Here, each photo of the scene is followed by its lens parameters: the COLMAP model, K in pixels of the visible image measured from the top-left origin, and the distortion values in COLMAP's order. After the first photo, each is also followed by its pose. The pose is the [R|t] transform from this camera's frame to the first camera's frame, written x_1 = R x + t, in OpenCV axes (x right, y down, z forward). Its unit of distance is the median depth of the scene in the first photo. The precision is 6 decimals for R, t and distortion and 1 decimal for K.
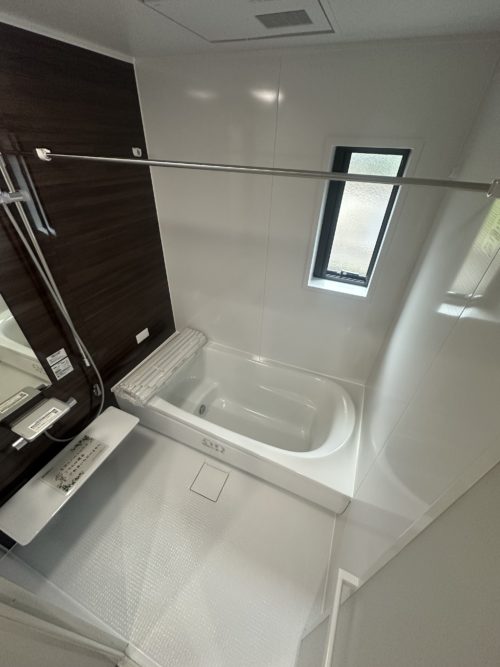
lens RADIAL K [[265.1, 0, 250.0], [0, 265.1, 333.5], [0, 0, 1]] dist [0.002147, 0.000162]
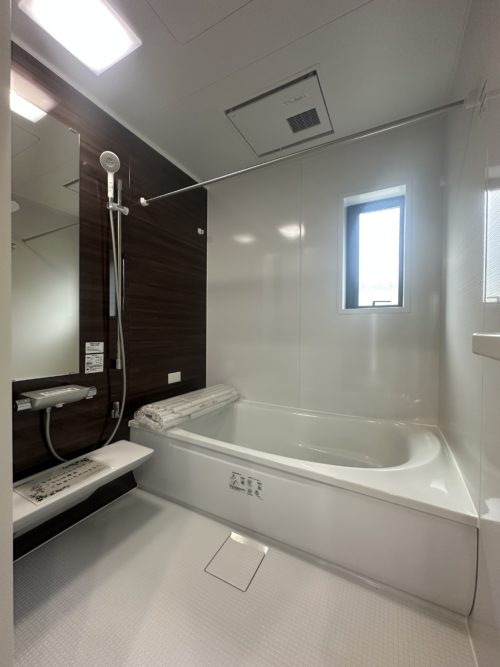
lens RADIAL K [[268.1, 0, 250.0], [0, 268.1, 333.5], [0, 0, 1]] dist [0.002289, 0.000213]
pose [[0.995078, -0.024825, -0.095933, -0.046168], [-0.034946, 0.818000, -0.574156, 0.516583], [0.092726, 0.574683, 0.813106, 0.180697]]
